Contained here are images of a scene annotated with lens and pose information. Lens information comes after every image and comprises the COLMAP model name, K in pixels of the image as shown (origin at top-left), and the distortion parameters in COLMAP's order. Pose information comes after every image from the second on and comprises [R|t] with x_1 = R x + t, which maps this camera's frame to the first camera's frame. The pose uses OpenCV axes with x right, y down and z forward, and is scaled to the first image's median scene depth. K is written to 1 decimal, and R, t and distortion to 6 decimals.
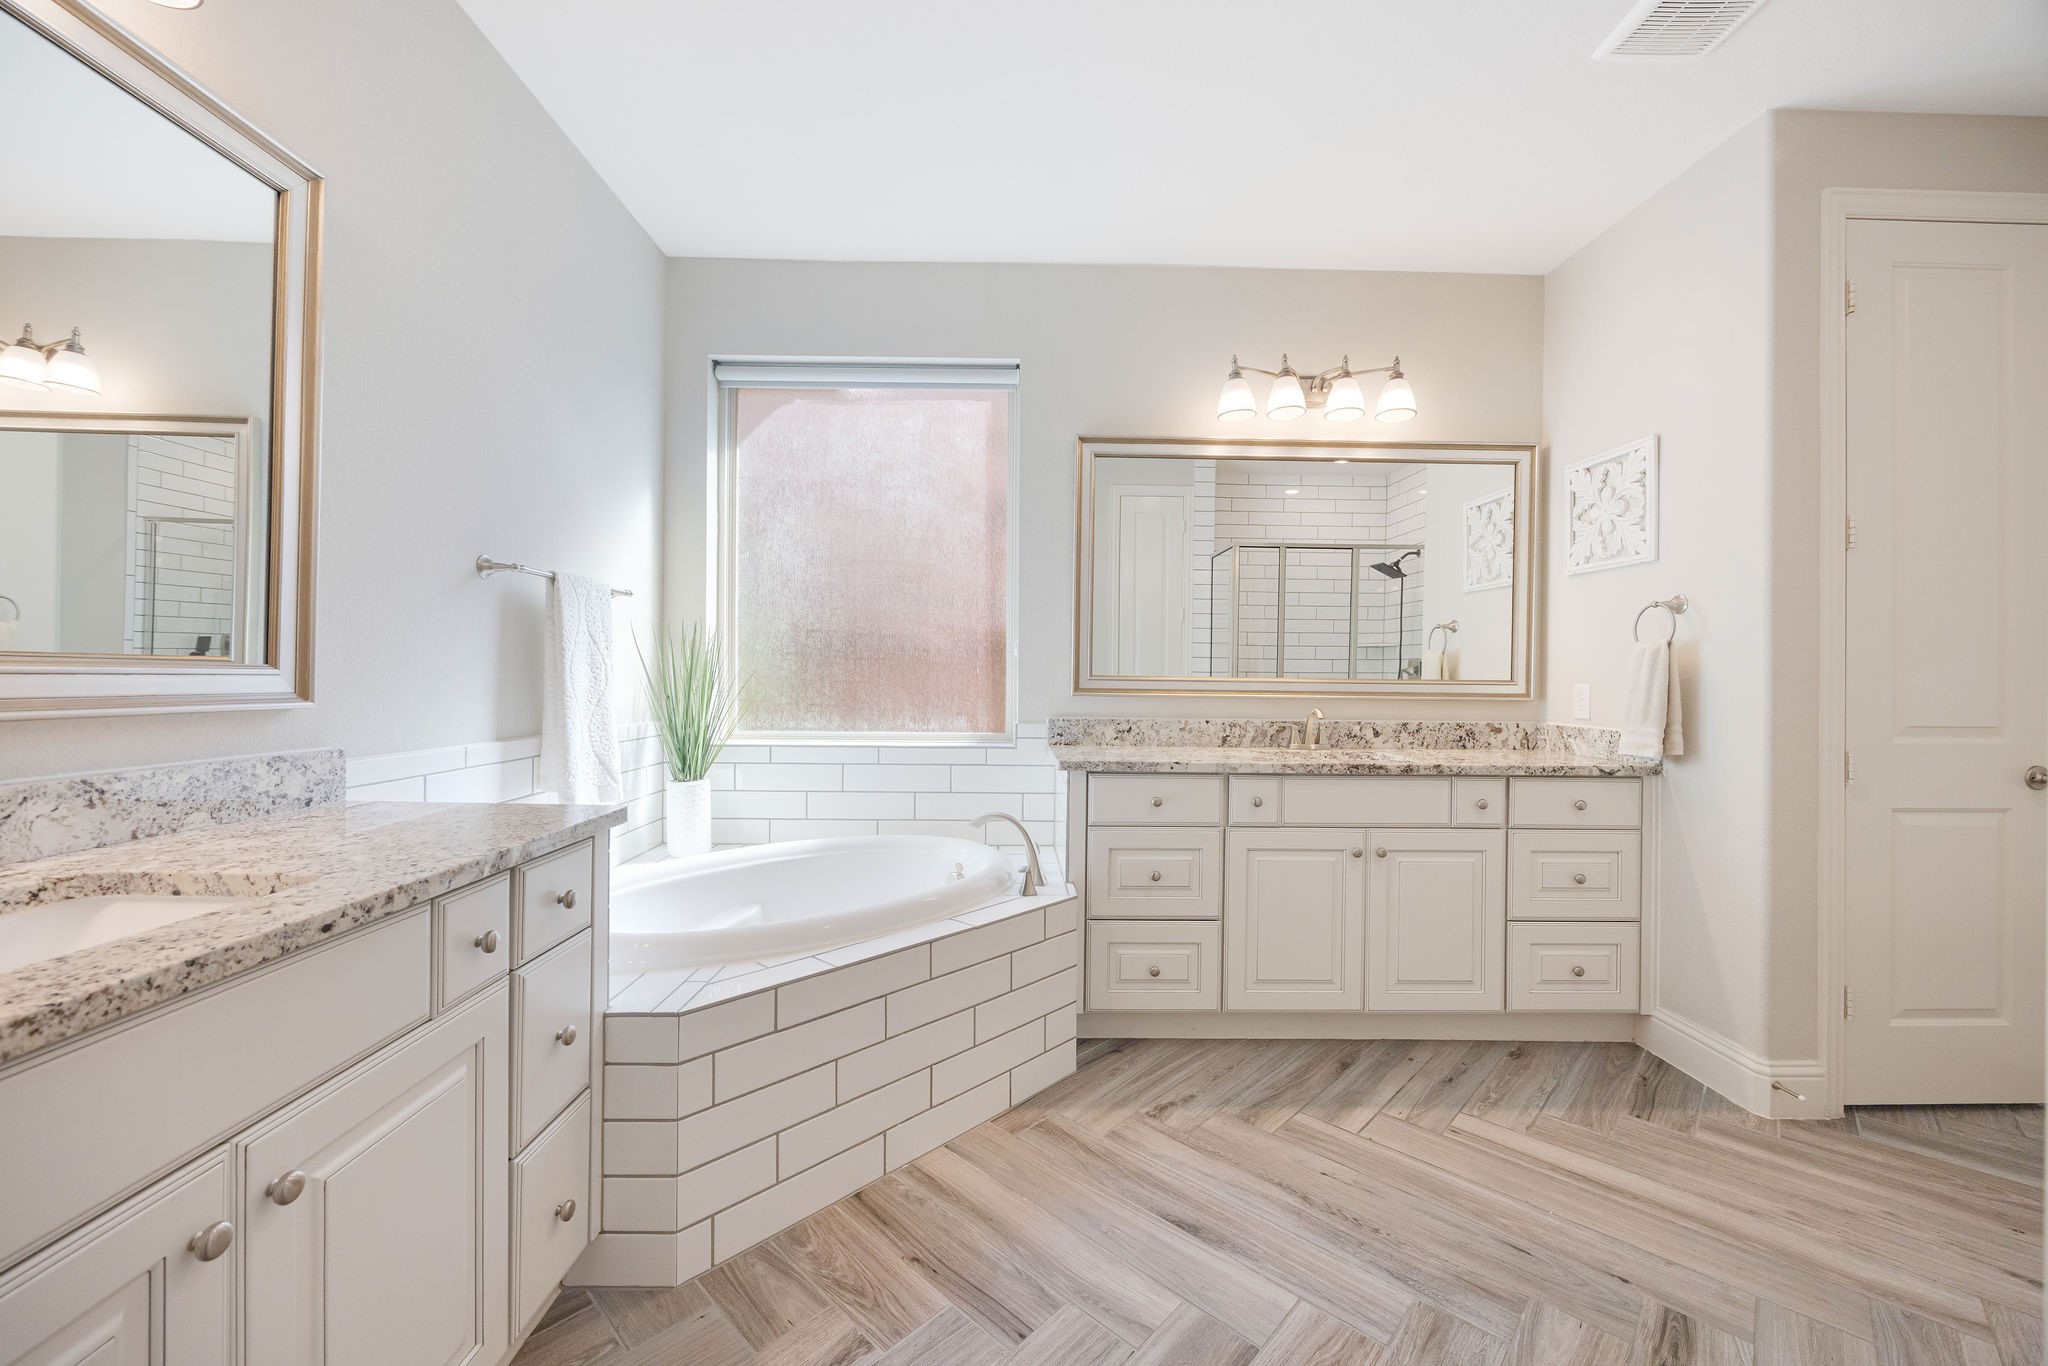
lens RADIAL K [[807.0, 0, 1022.5], [0, 807.0, 675.7], [0, 0, 1]] dist [-0.006544, -0.000674]
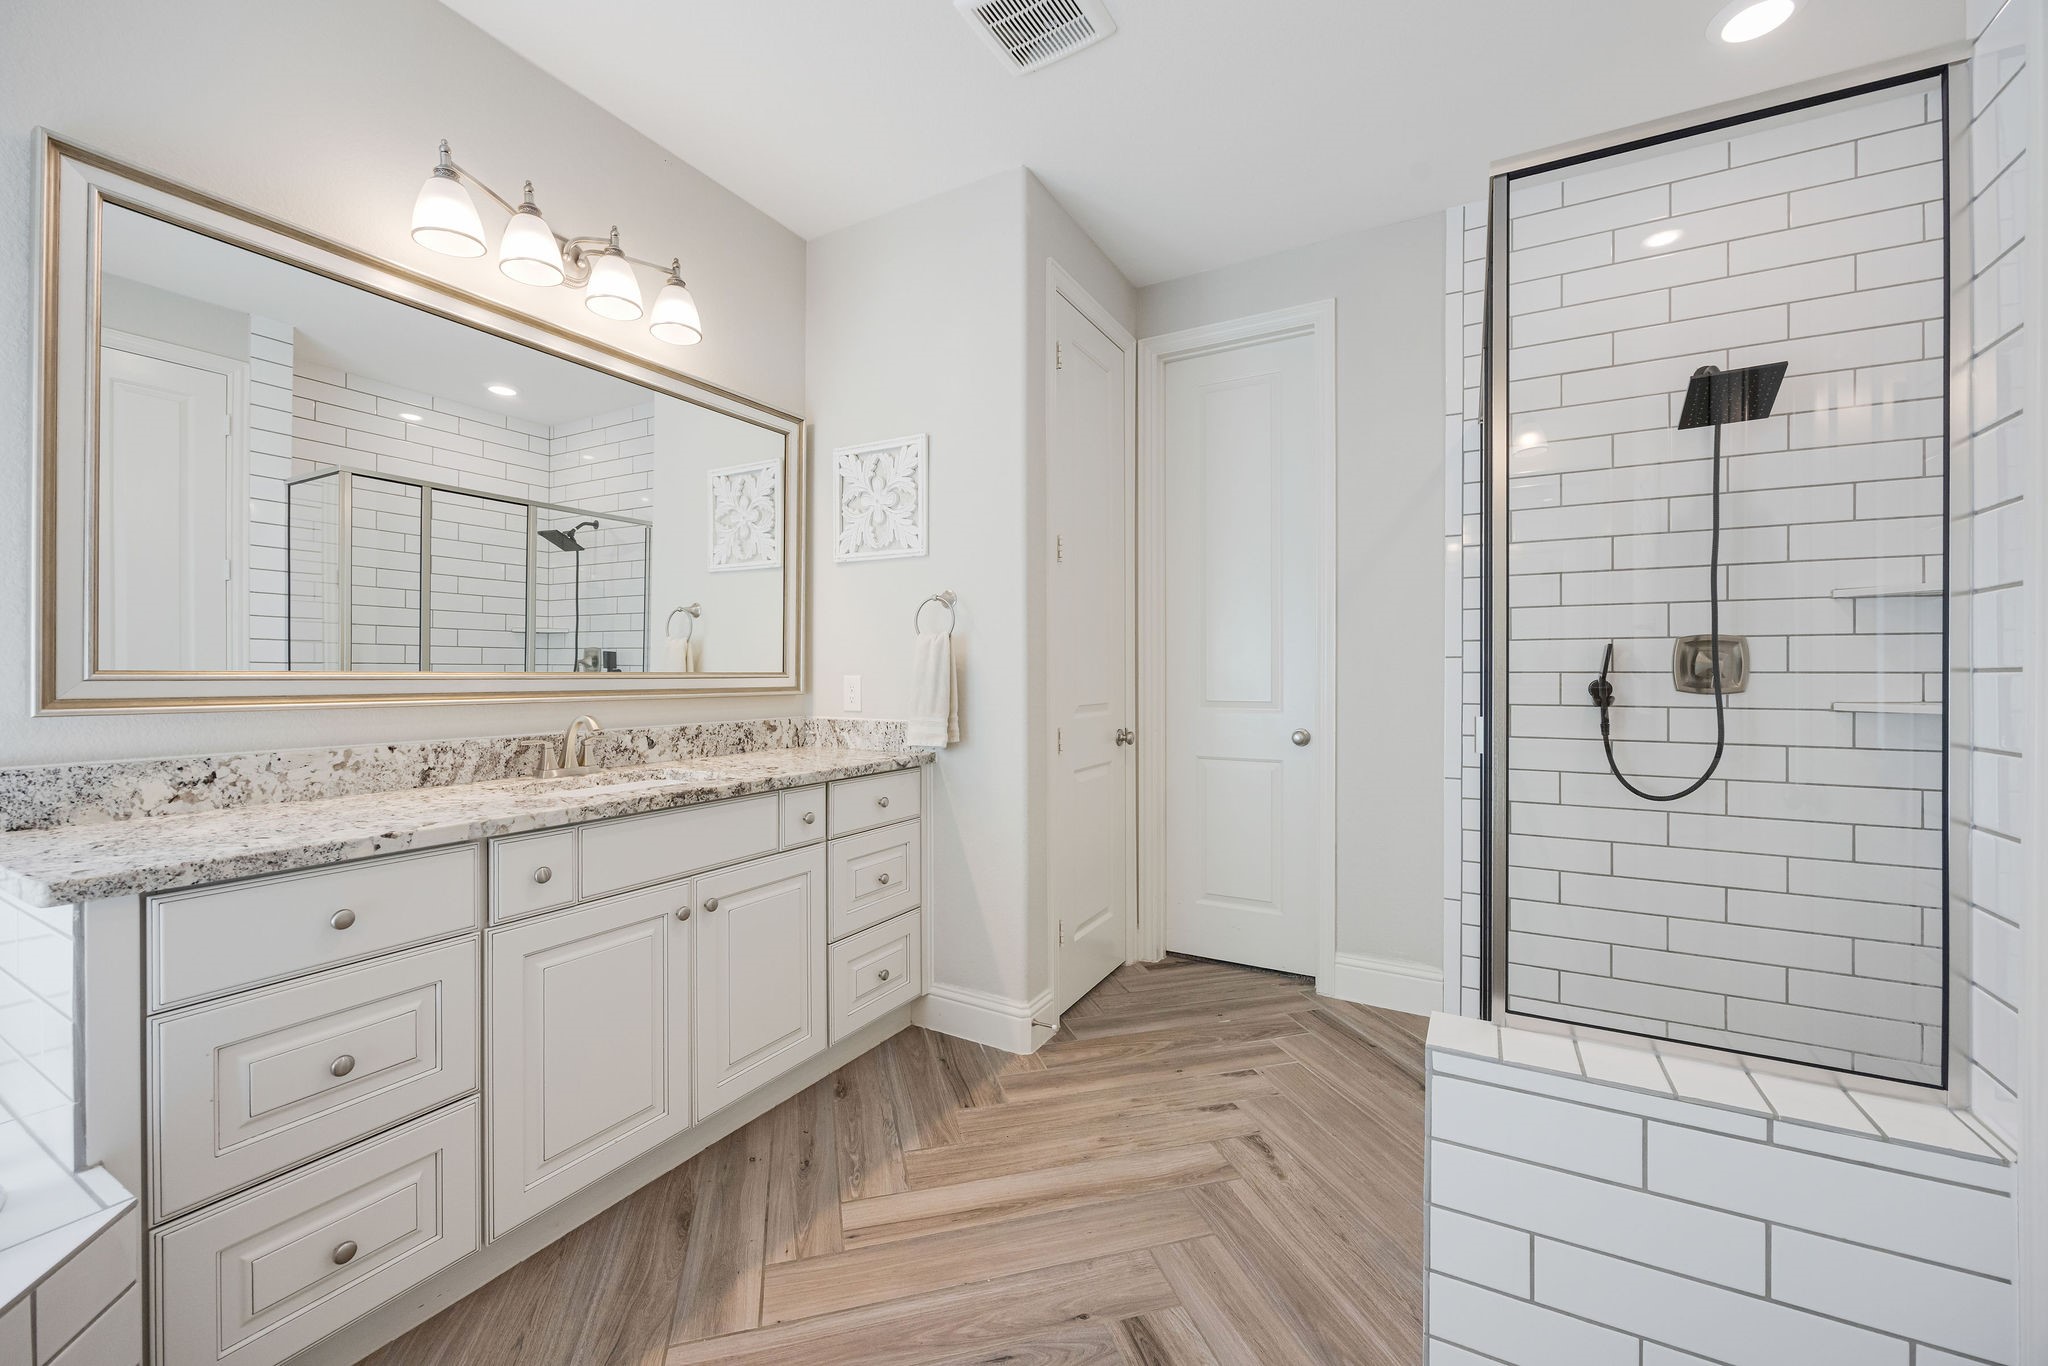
lens RADIAL K [[807.0, 0, 1025.7], [0, 807.0, 675.4], [0, 0, 1]] dist [-0.006544, -0.000674]
pose [[0.503029, -0.013240, 0.864168, -0.050577], [0.003413, 0.999905, 0.013333, -0.002328], [-0.864263, -0.003758, 0.503027, 0.370868]]
